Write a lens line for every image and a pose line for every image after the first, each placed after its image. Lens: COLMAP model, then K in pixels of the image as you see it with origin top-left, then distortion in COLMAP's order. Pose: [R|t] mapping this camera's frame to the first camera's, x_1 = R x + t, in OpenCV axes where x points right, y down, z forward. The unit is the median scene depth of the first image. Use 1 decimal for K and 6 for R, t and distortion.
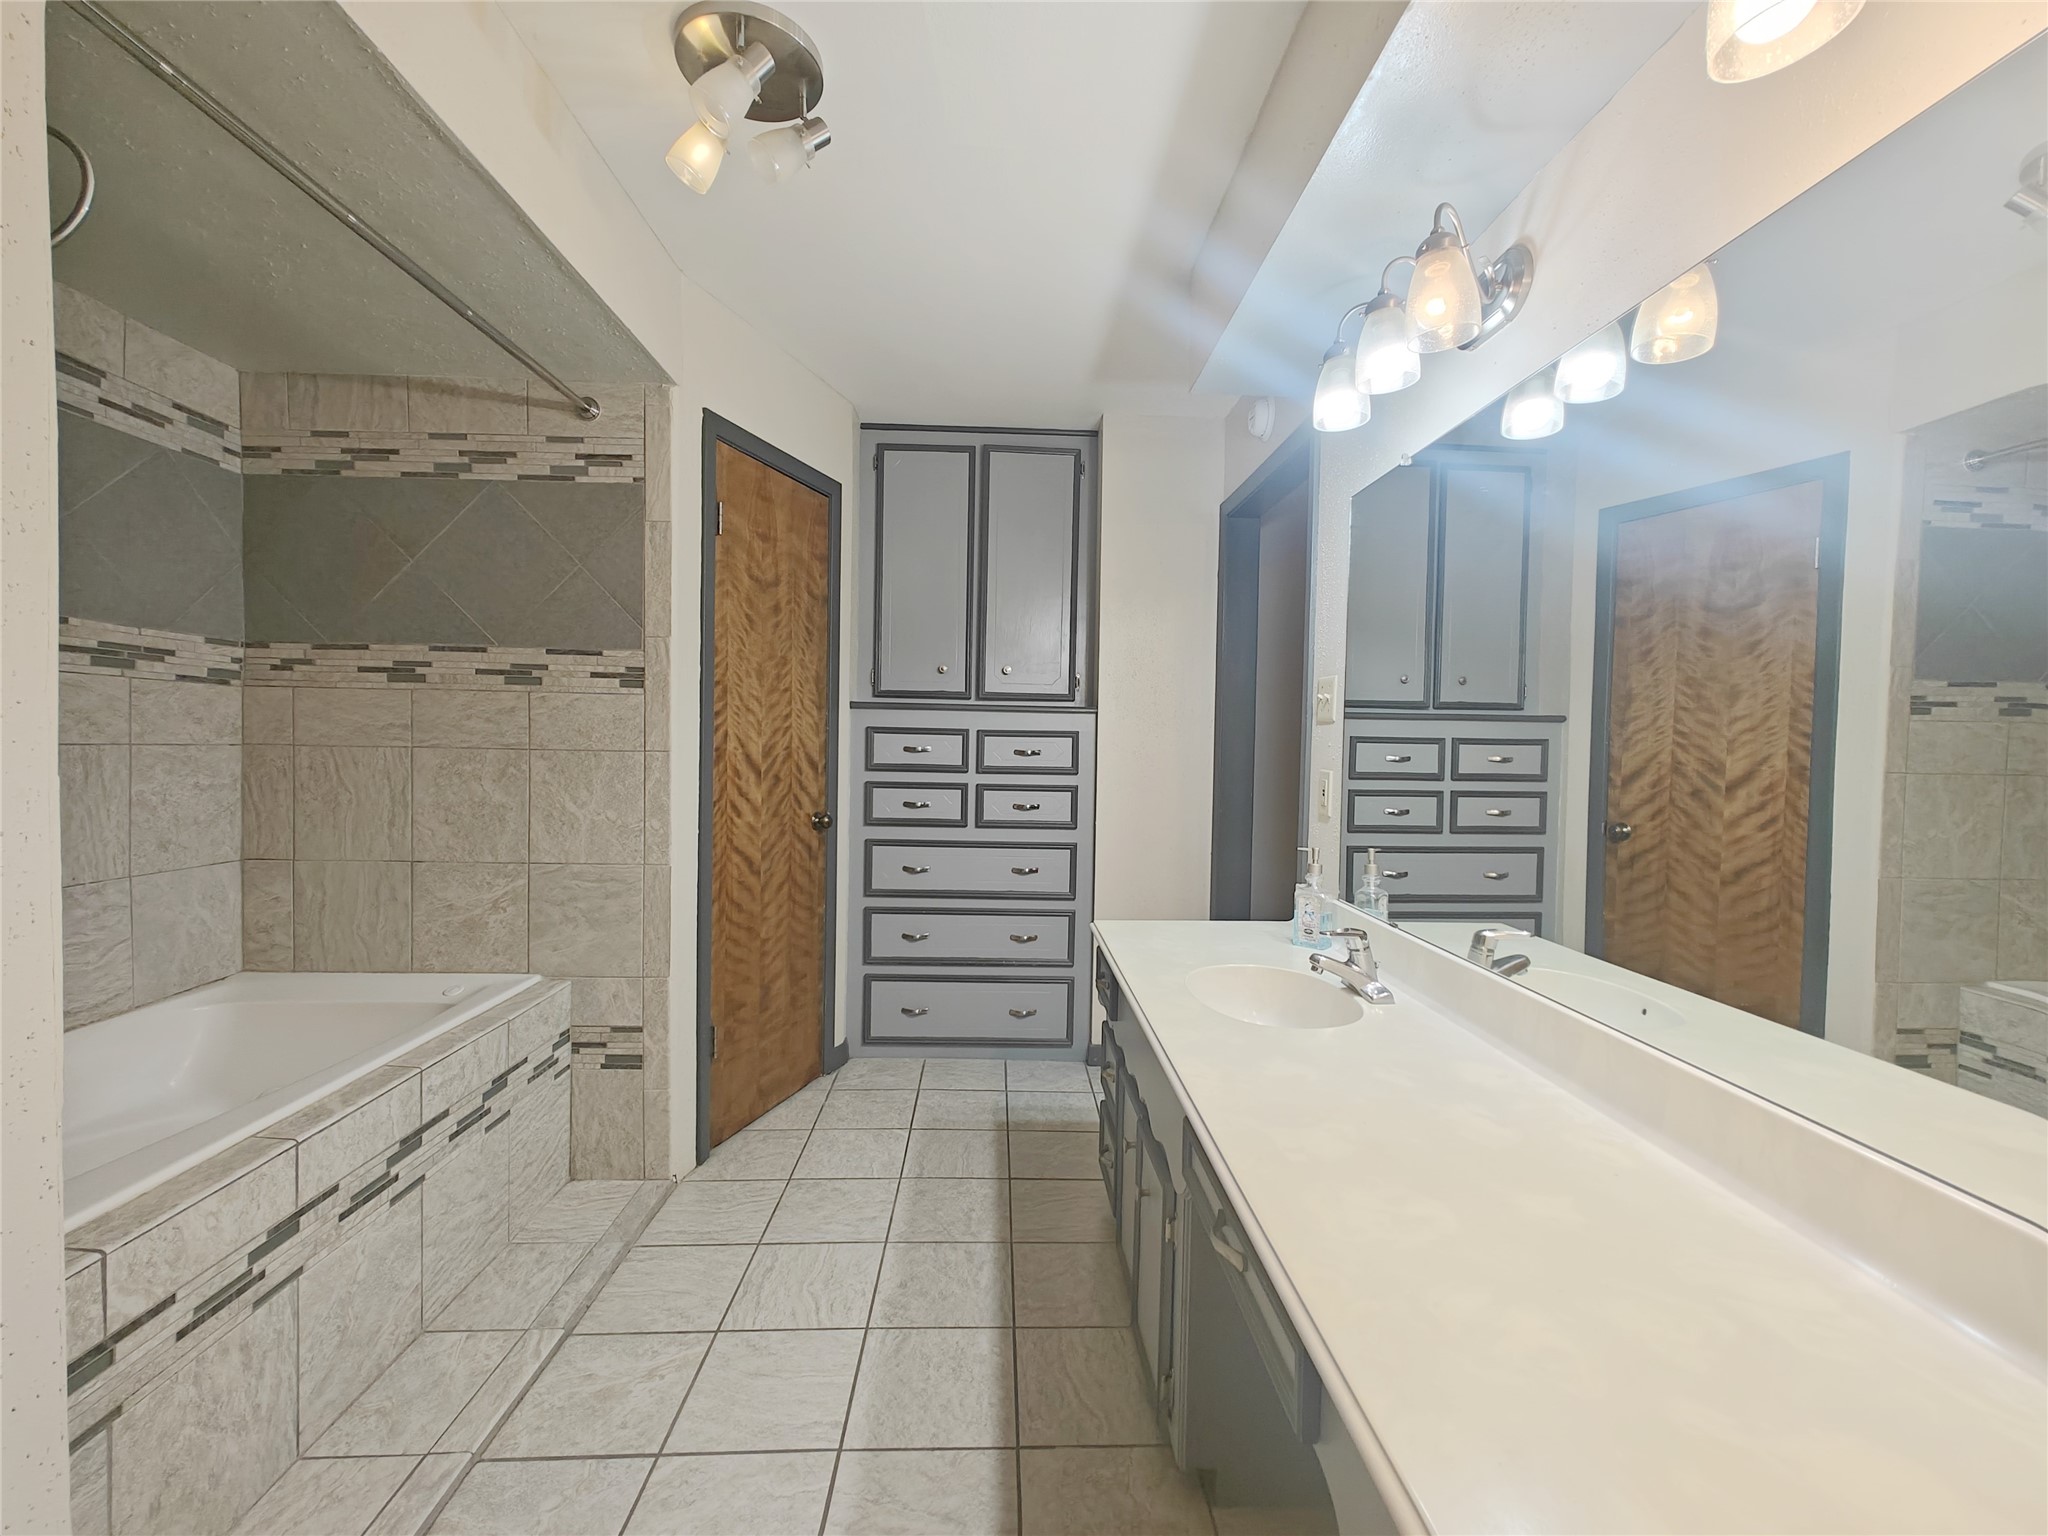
lens RADIAL K [[854.3, 0, 1024.3], [0, 854.3, 768.2], [0, 0, 1]] dist [-0.000755, 0.001086]
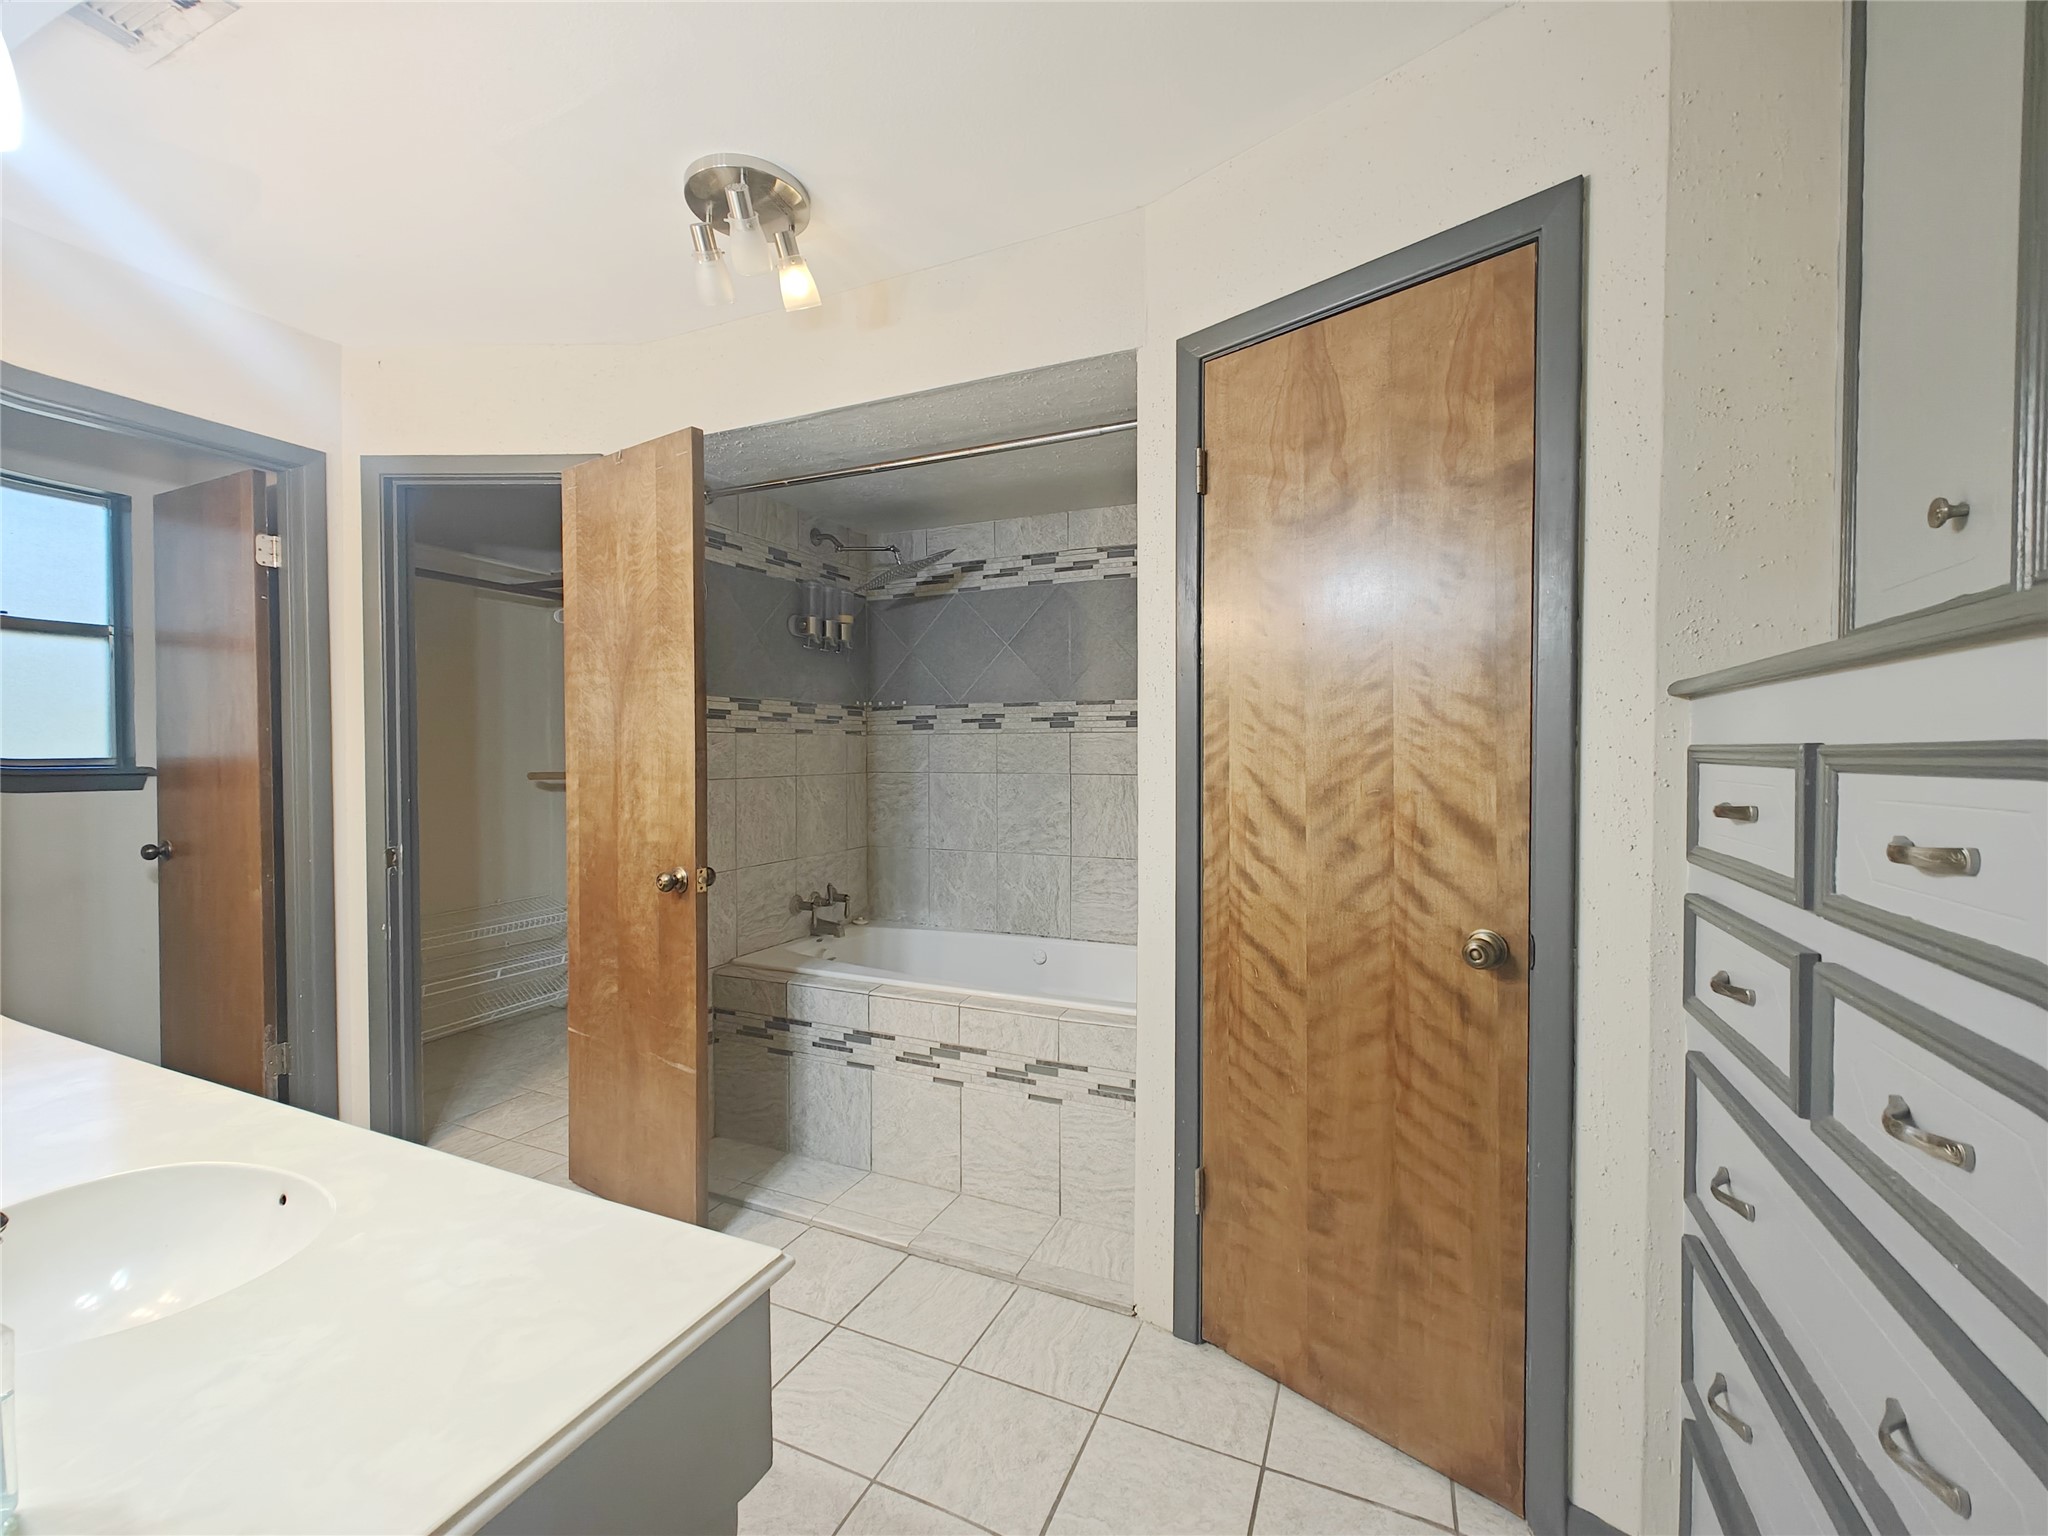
lens RADIAL K [[854.3, 0, 1028.5], [0, 854.3, 769.5], [0, 0, 1]] dist [-0.000755, 0.001086]
pose [[-0.442273, 0.000268, -0.896880, 0.405426], [-0.033696, 0.999289, 0.016915, -0.051664], [0.896247, 0.037702, -0.441950, 1.356118]]
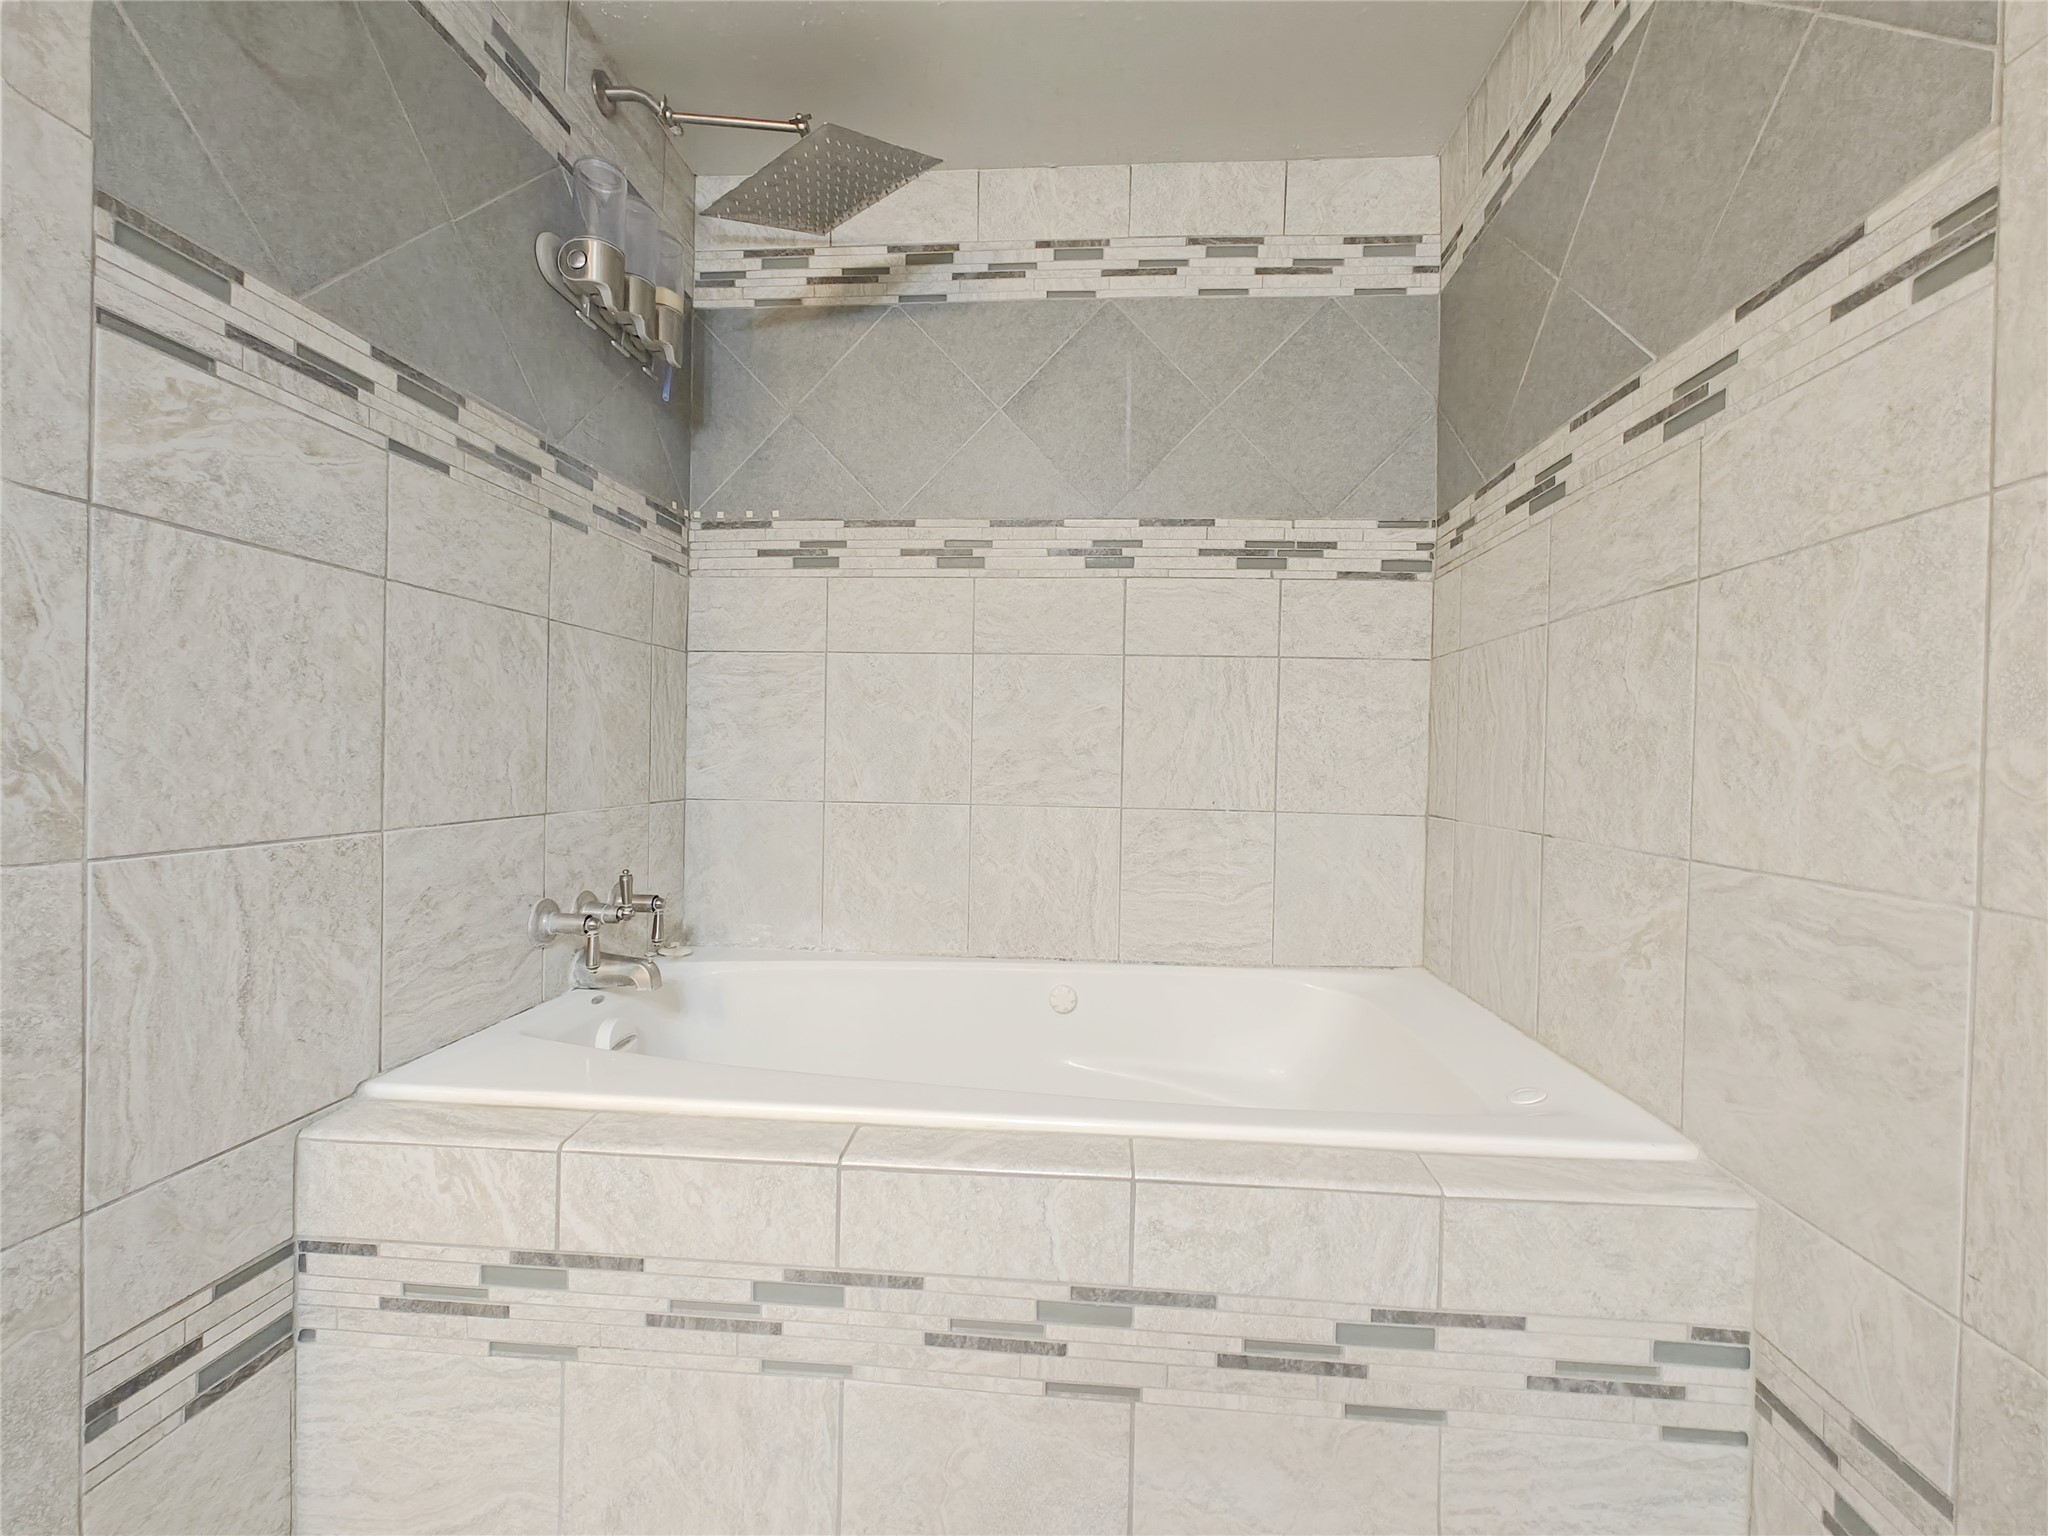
lens RADIAL K [[854.3, 0, 1032.4], [0, 854.3, 767.6], [0, 0, 1]] dist [-0.000755, 0.001086]
pose [[-0.110663, -0.008685, -0.993820, -0.150277], [-0.049942, 0.998747, -0.003166, 0.089536], [0.992602, 0.049283, -0.110958, 0.779270]]
